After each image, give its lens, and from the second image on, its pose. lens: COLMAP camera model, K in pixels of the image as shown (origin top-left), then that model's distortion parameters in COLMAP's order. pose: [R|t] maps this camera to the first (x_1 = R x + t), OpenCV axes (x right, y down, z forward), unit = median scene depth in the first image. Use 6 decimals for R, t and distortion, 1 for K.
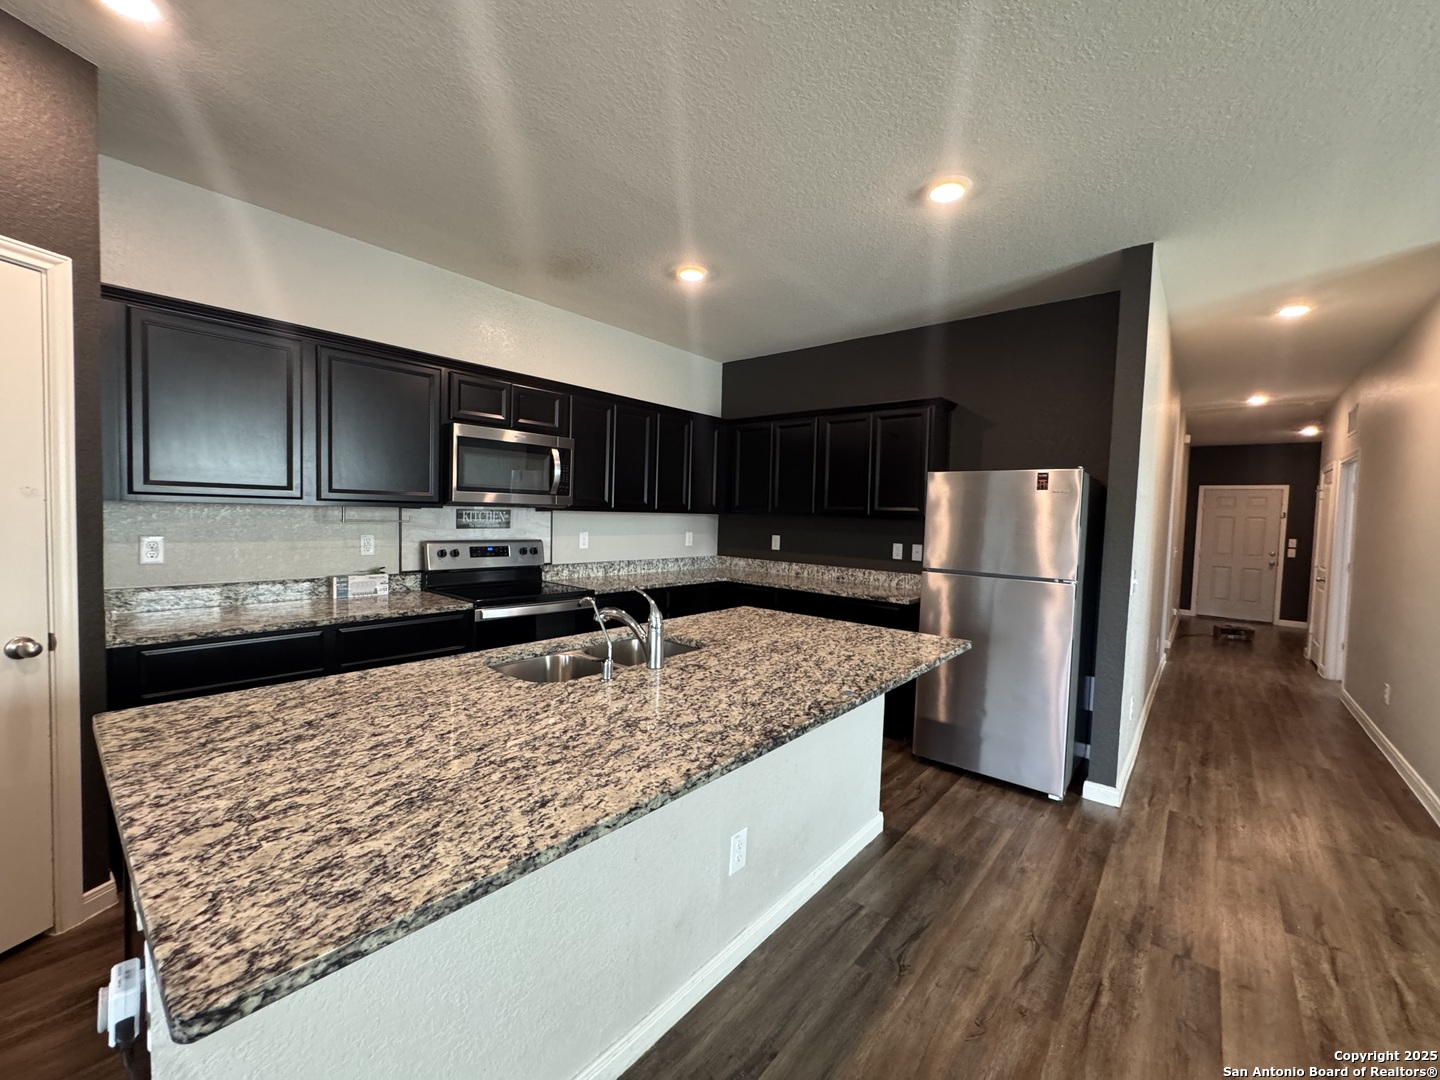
lens RADIAL K [[578.7, 0, 717.0], [0, 578.7, 537.6], [0, 0, 1]] dist [-0.005525, 0.001365]
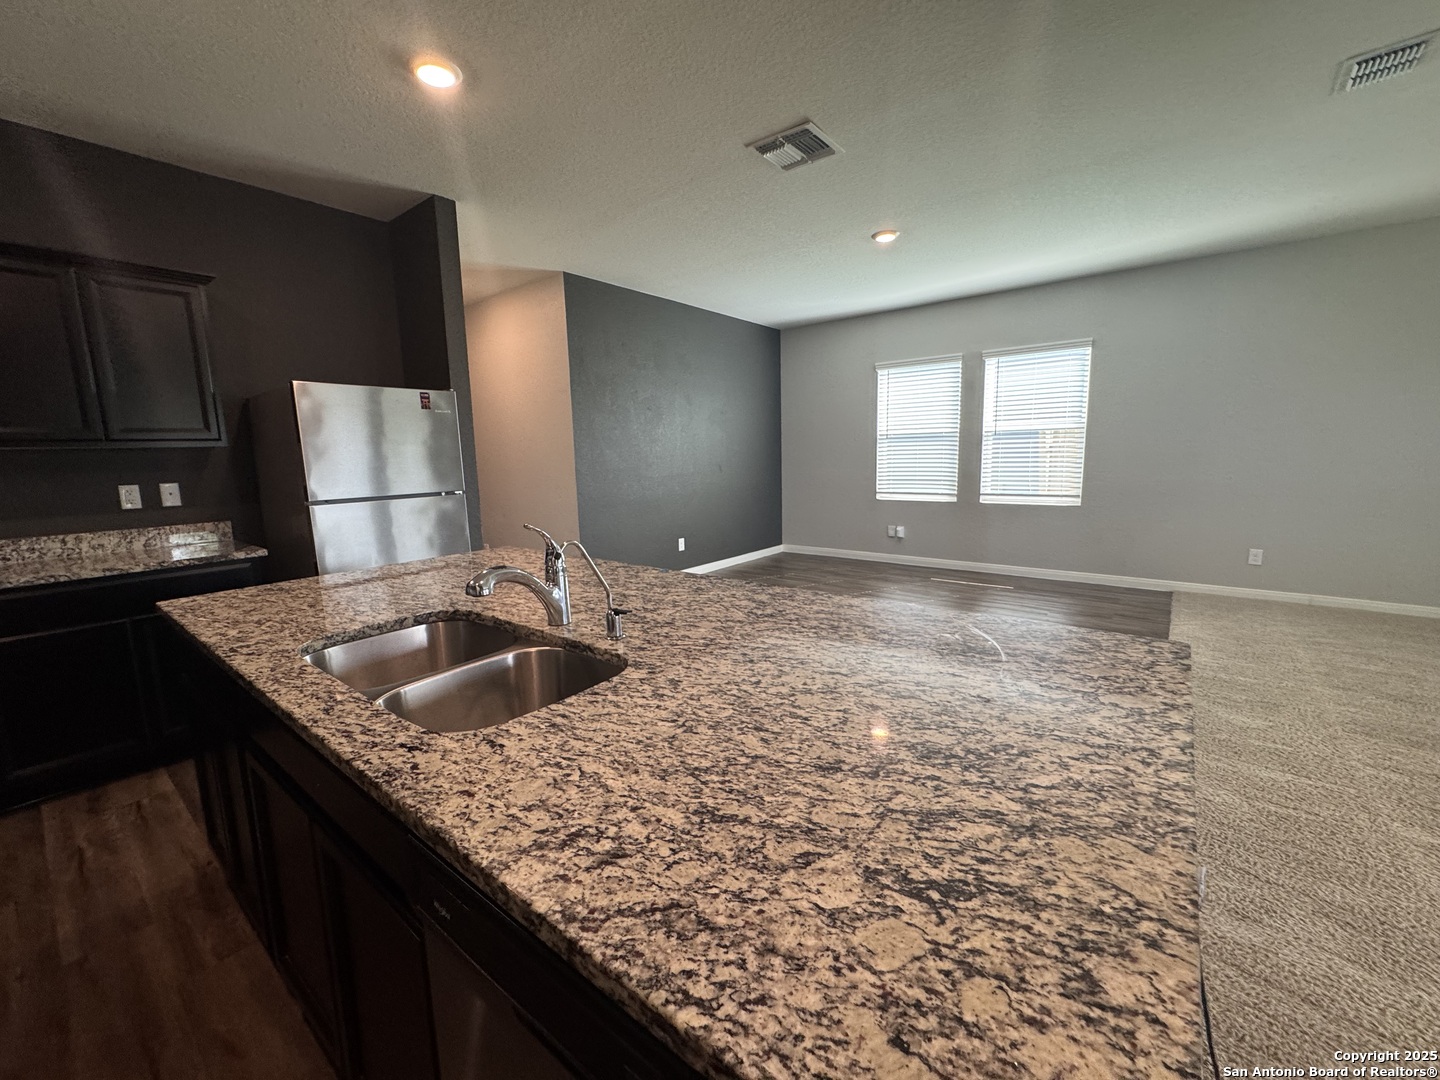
lens RADIAL K [[578.7, 0, 719.1], [0, 578.7, 539.1], [0, 0, 1]] dist [-0.005525, 0.001365]
pose [[-0.031099, -0.179409, 0.983283, -0.860688], [0.066782, 0.981187, 0.181139, -0.009129], [-0.997283, 0.071299, -0.018533, 0.812235]]
